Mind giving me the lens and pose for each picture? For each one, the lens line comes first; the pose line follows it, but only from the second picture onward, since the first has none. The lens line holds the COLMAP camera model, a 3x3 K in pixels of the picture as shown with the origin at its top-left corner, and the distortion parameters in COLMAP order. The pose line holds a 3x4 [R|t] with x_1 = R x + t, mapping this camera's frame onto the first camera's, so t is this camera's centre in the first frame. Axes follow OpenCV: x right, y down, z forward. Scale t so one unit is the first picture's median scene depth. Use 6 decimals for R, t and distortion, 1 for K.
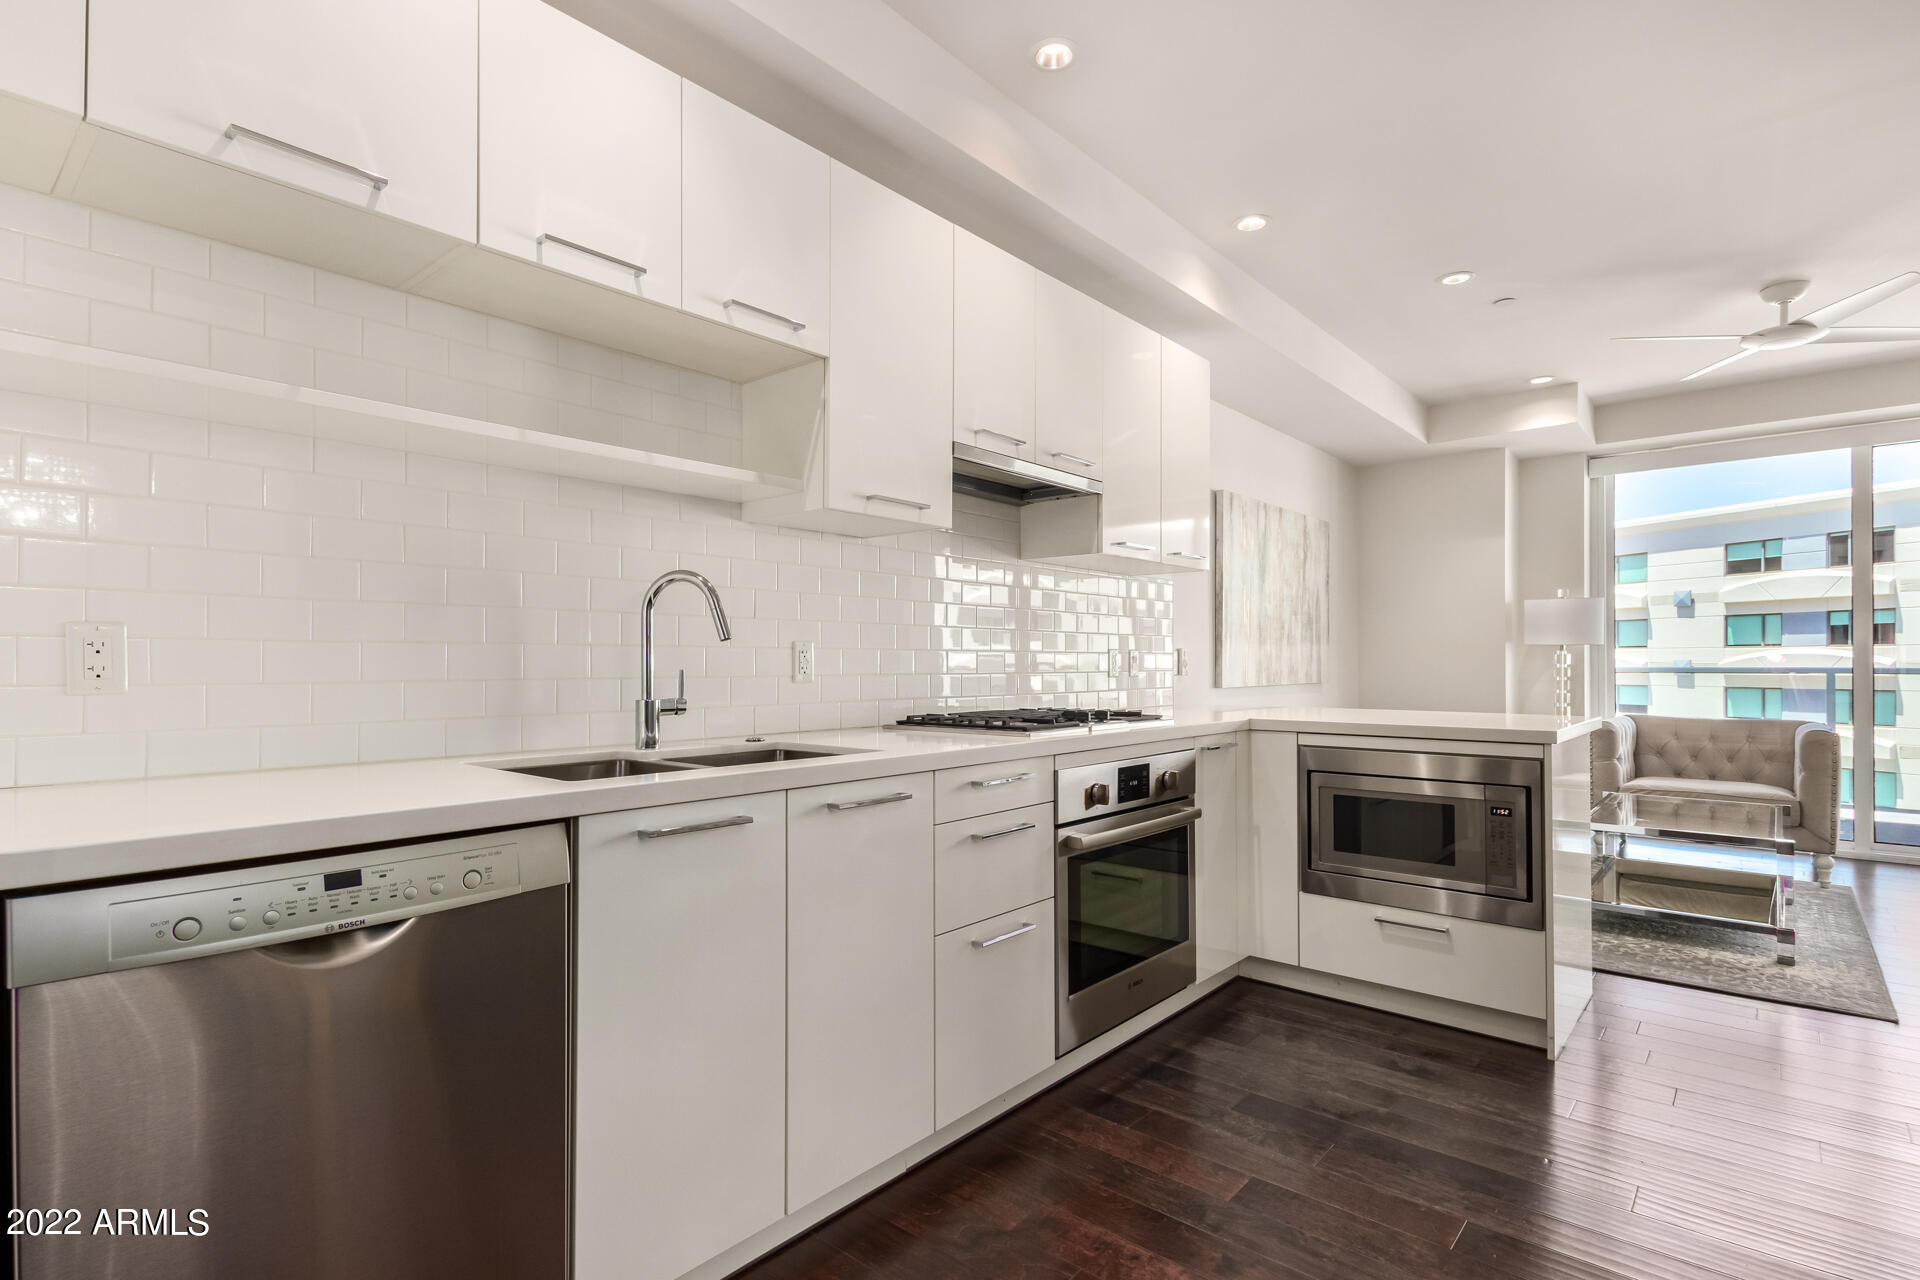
lens RADIAL K [[916.4, 0, 945.5], [0, 916.4, 655.1], [0, 0, 1]] dist [0.014132, -0.000308]
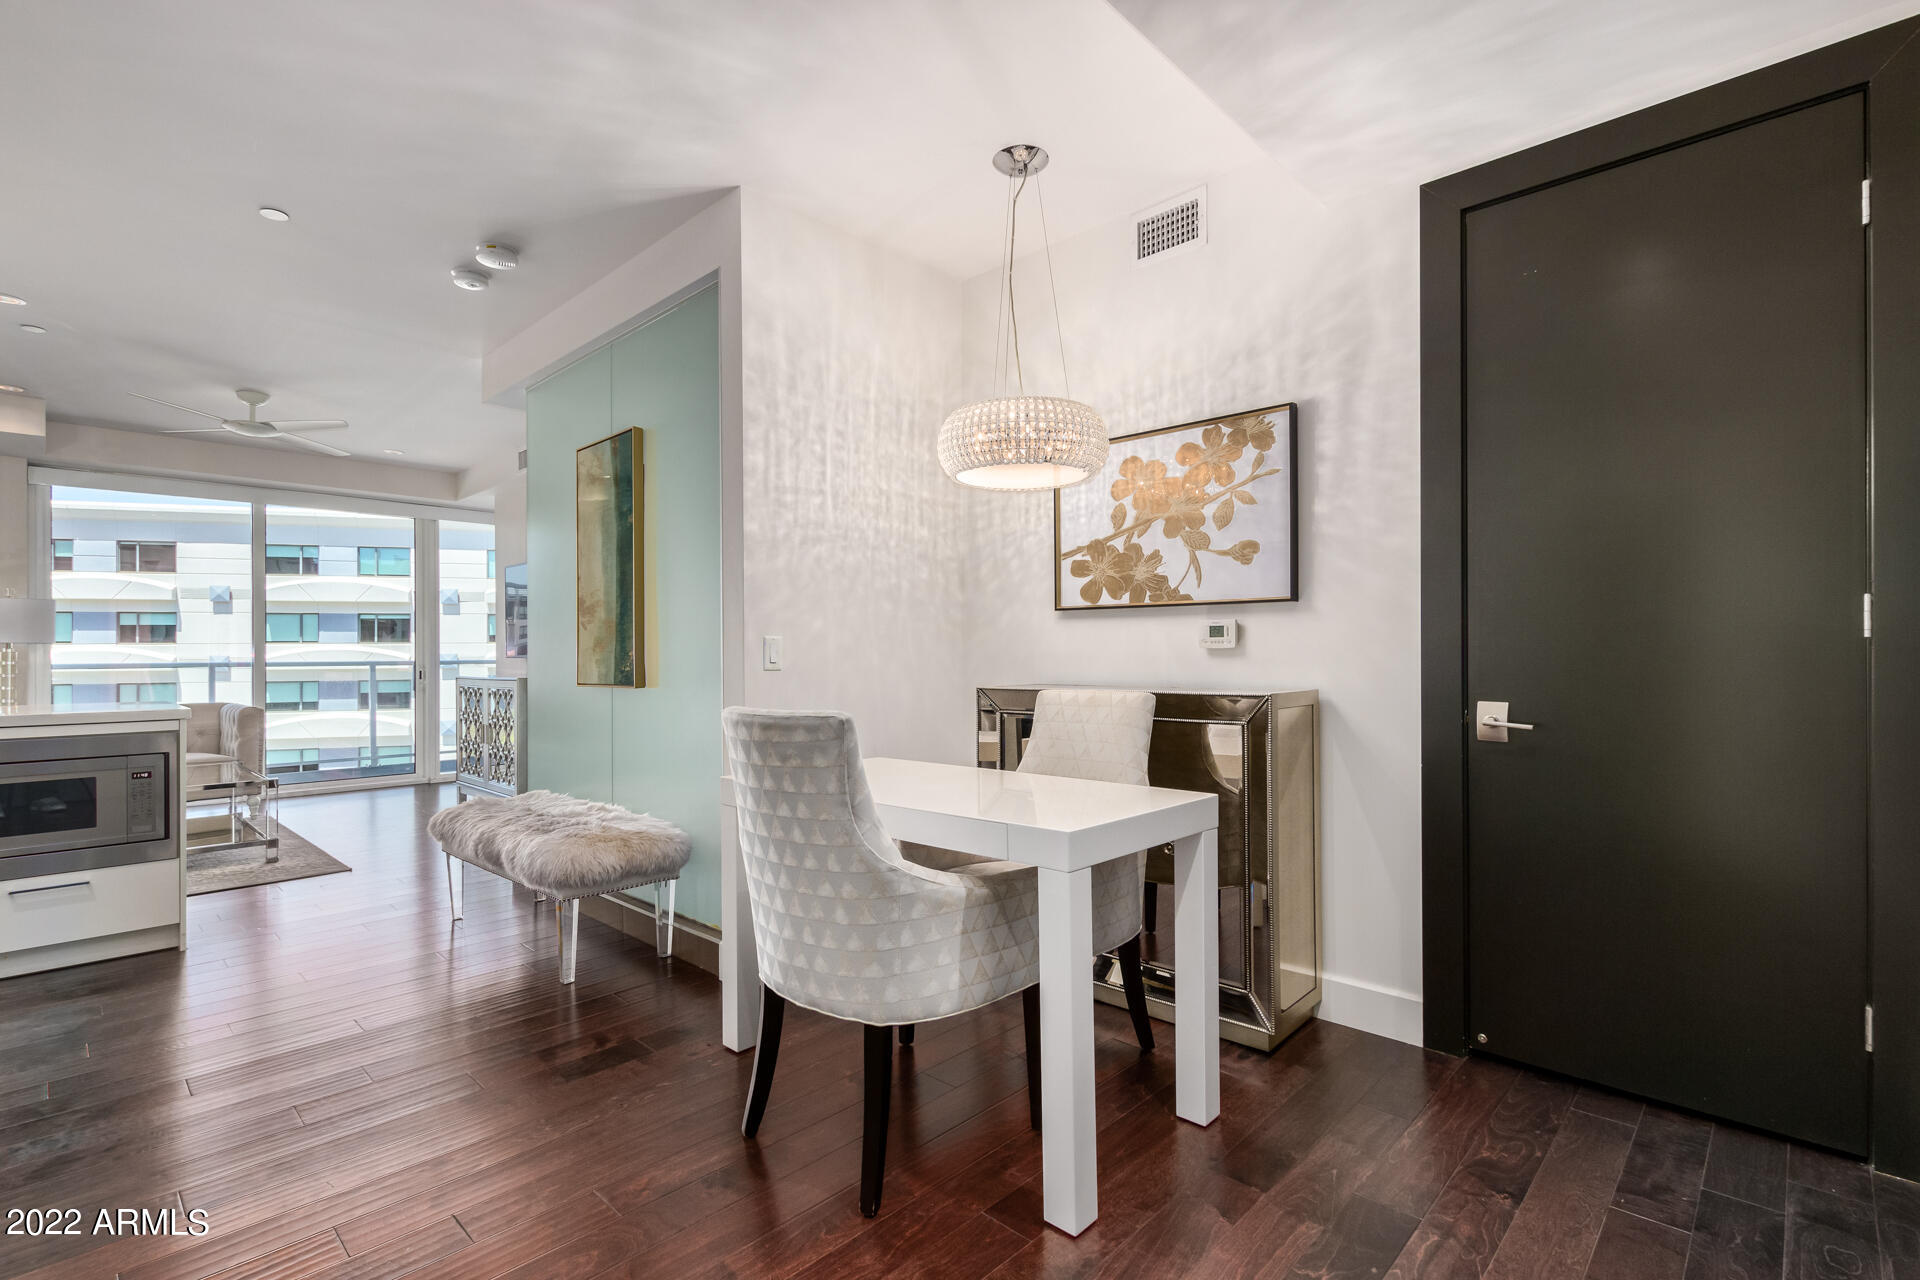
lens RADIAL K [[886.4, 0, 959.9], [0, 886.4, 651.0], [0, 0, 1]] dist [0.021459, -0.000027]
pose [[0.037972, 0.002821, 0.999275, -0.448450], [-0.001132, 0.999995, -0.002780, -0.000763], [-0.999278, -0.001026, 0.037975, -0.137022]]
